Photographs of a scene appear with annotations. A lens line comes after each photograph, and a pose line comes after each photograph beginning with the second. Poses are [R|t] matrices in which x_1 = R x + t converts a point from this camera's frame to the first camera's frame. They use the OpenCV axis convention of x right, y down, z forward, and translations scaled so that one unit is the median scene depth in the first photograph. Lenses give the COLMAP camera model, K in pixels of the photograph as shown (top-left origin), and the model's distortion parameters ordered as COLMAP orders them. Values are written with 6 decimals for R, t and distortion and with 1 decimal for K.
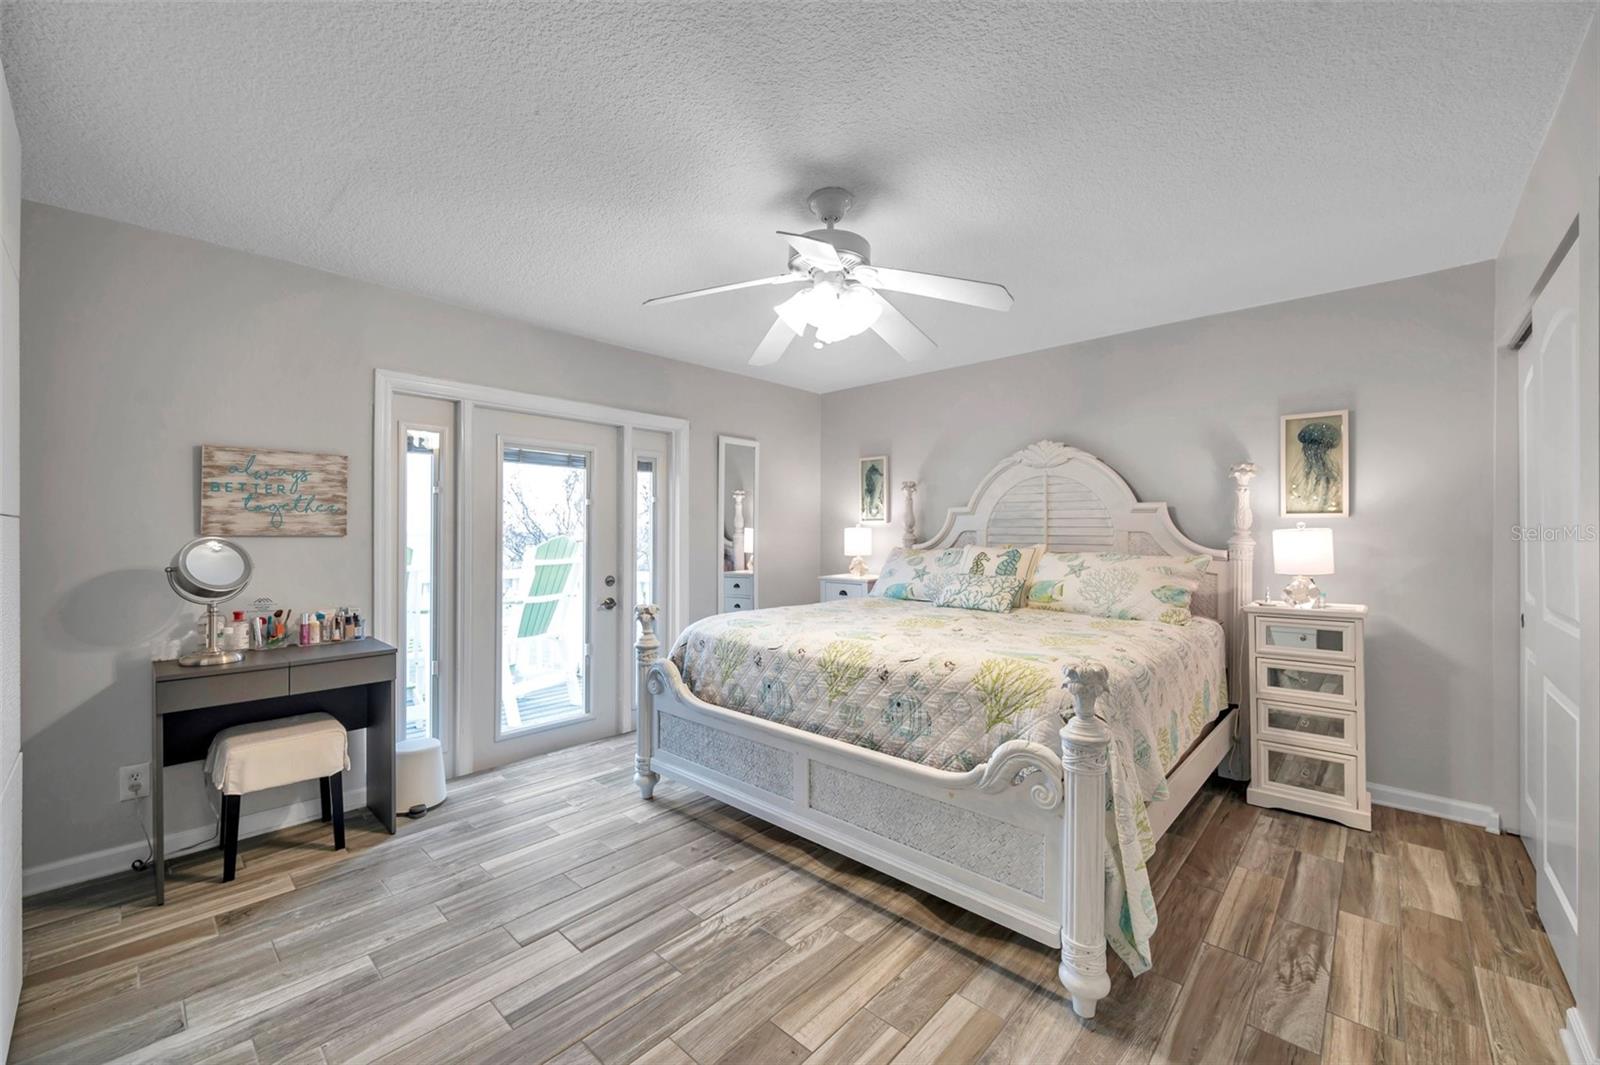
lens RADIAL K [[640.2, 0, 804.8], [0, 640.2, 530.5], [0, 0, 1]] dist [-0.000756, 0.000113]
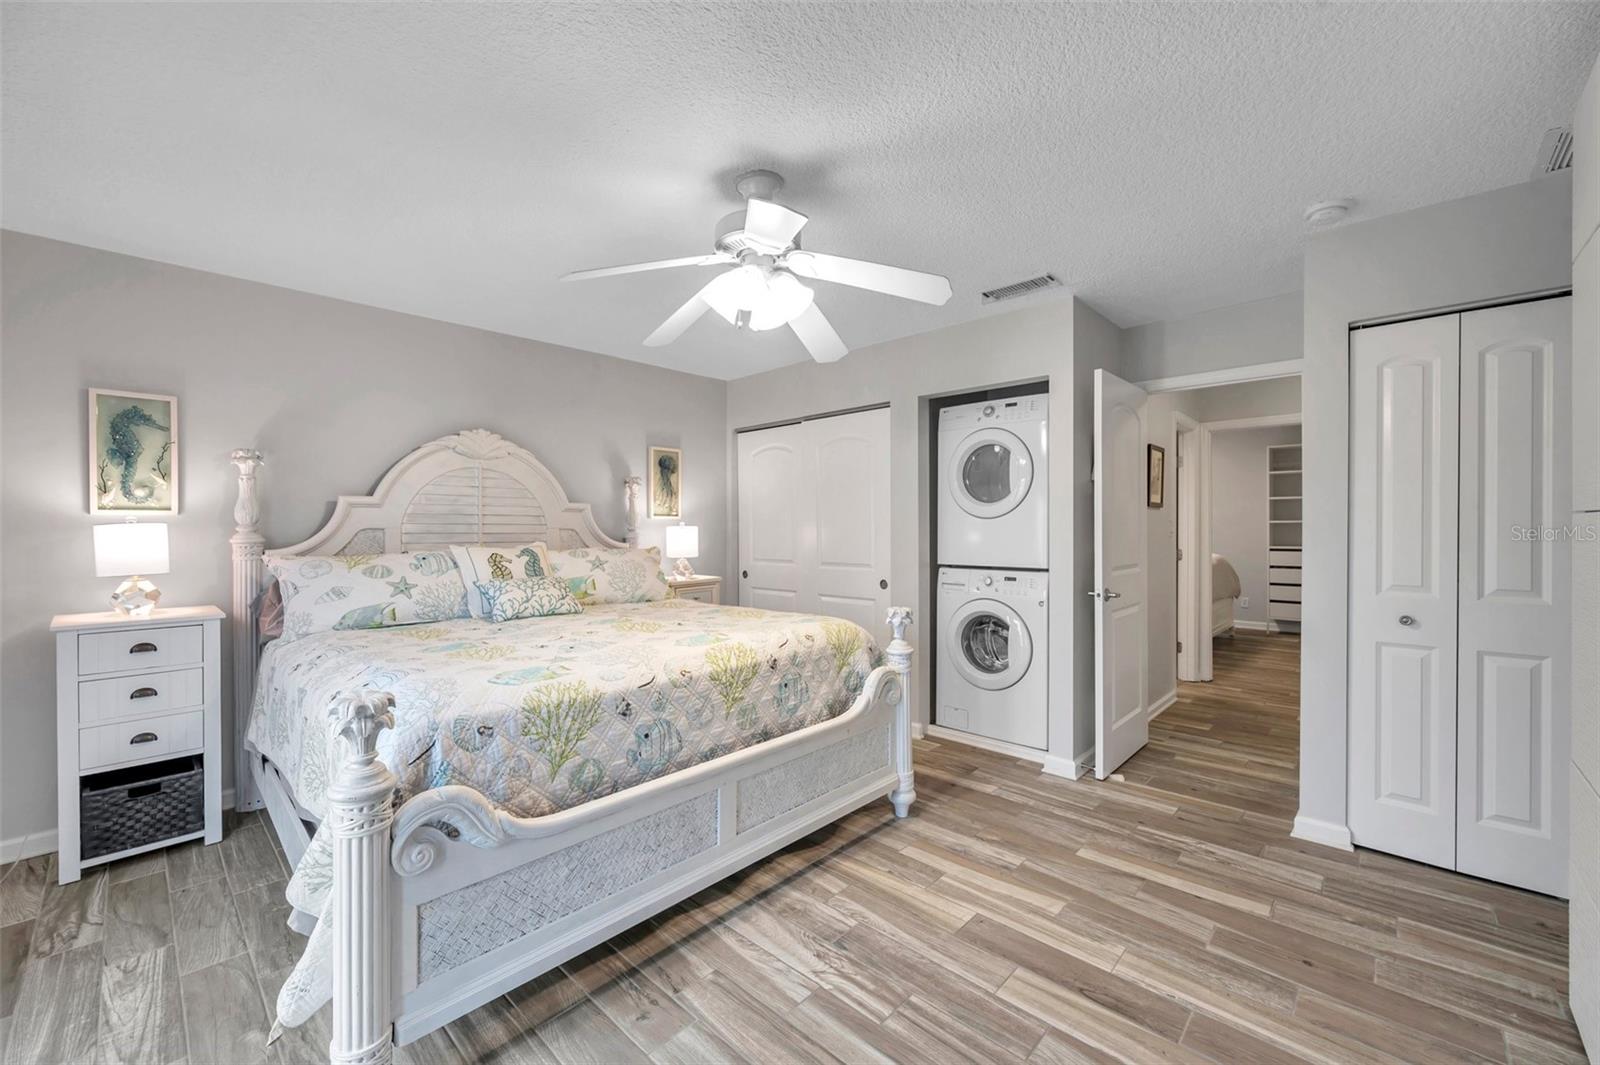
lens RADIAL K [[640.2, 0, 796.5], [0, 640.2, 530.6], [0, 0, 1]] dist [-0.000756, 0.000113]
pose [[0.009415, -0.003634, 0.999949, -0.845277], [0.001250, 0.999993, 0.003622, 0.001695], [-0.999955, 0.001216, 0.009420, 0.862727]]
